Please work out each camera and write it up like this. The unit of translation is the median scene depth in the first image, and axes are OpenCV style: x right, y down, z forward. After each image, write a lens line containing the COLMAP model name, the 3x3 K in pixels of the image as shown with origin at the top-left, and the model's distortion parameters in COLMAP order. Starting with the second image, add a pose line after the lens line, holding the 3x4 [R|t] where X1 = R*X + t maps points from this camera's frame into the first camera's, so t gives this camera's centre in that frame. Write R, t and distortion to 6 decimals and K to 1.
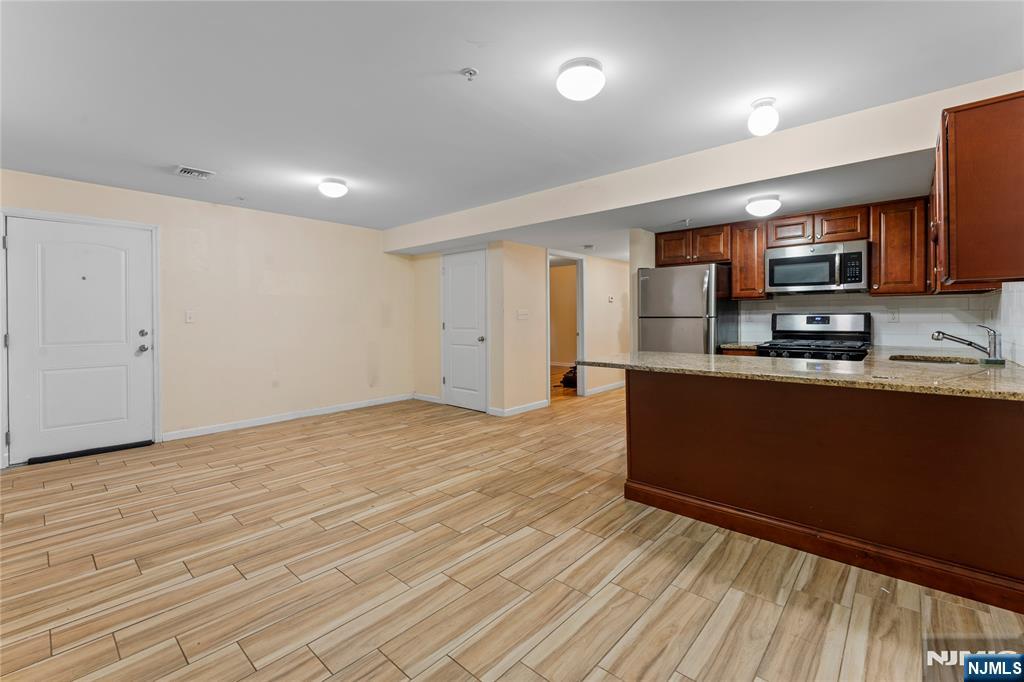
lens RADIAL K [[440.9, 0, 518.5], [0, 440.9, 313.6], [0, 0, 1]] dist [-0.004092, 0.000480]
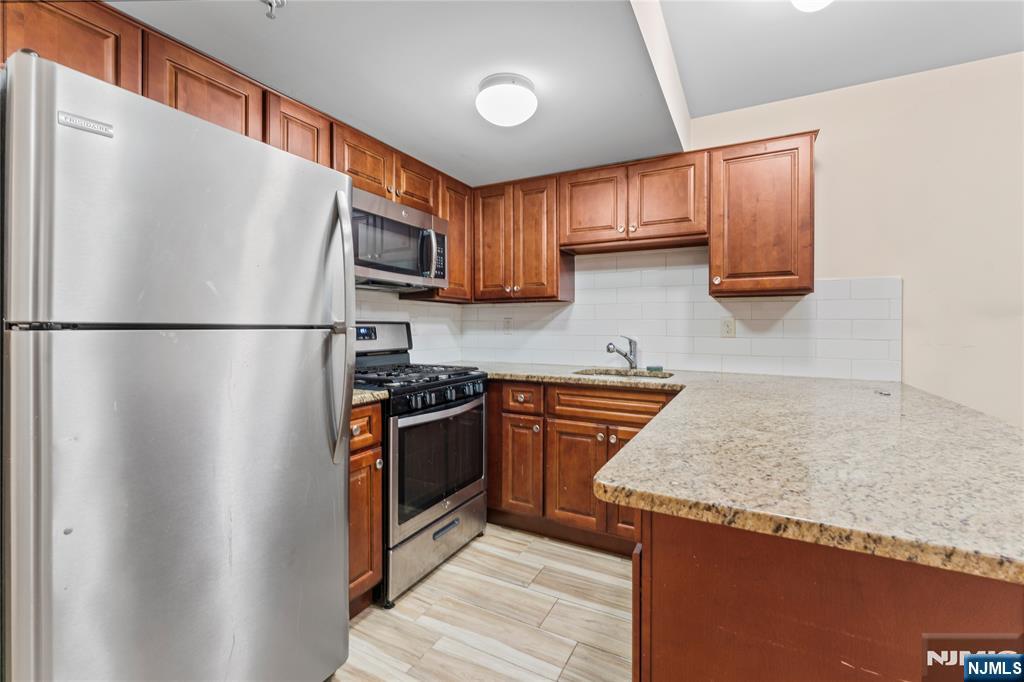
lens RADIAL K [[440.9, 0, 518.2], [0, 440.9, 327.0], [0, 0, 1]] dist [-0.004092, 0.000480]
pose [[-0.250784, 0.003921, 0.968035, 0.092221], [-0.005599, 0.999969, -0.005501, 0.012019], [-0.968027, -0.006800, -0.250755, 1.386956]]
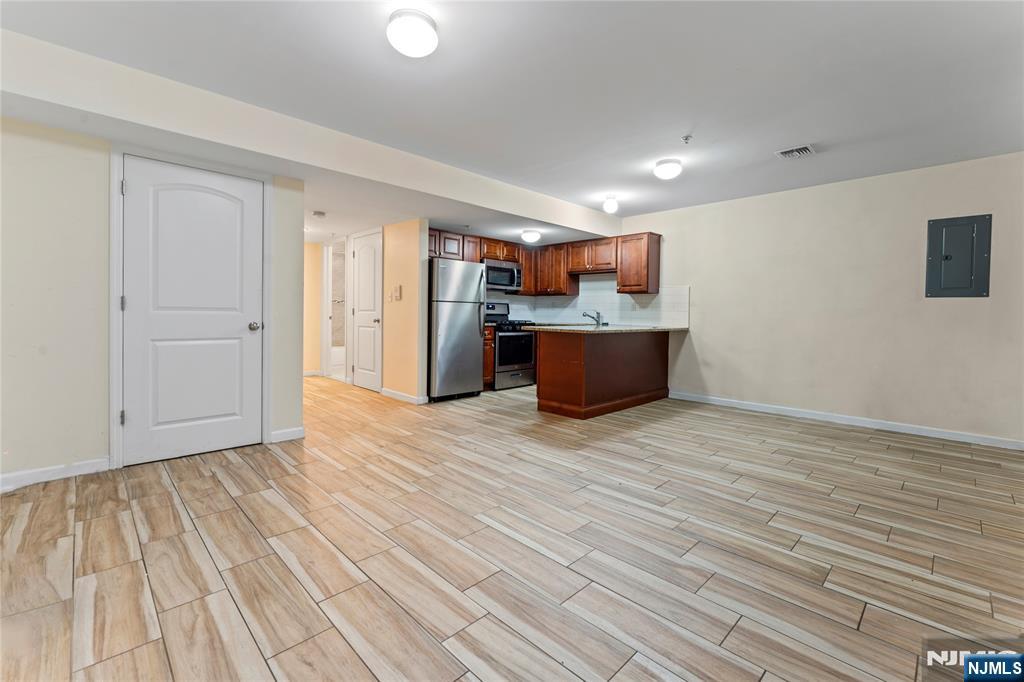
lens RADIAL K [[440.9, 0, 512.5], [0, 440.9, 326.0], [0, 0, 1]] dist [-0.004092, 0.000480]
pose [[0.061916, -0.018716, 0.997906, -1.334205], [-0.023073, 0.999530, 0.020179, 0.070981], [-0.997815, -0.024274, 0.061455, 1.200260]]
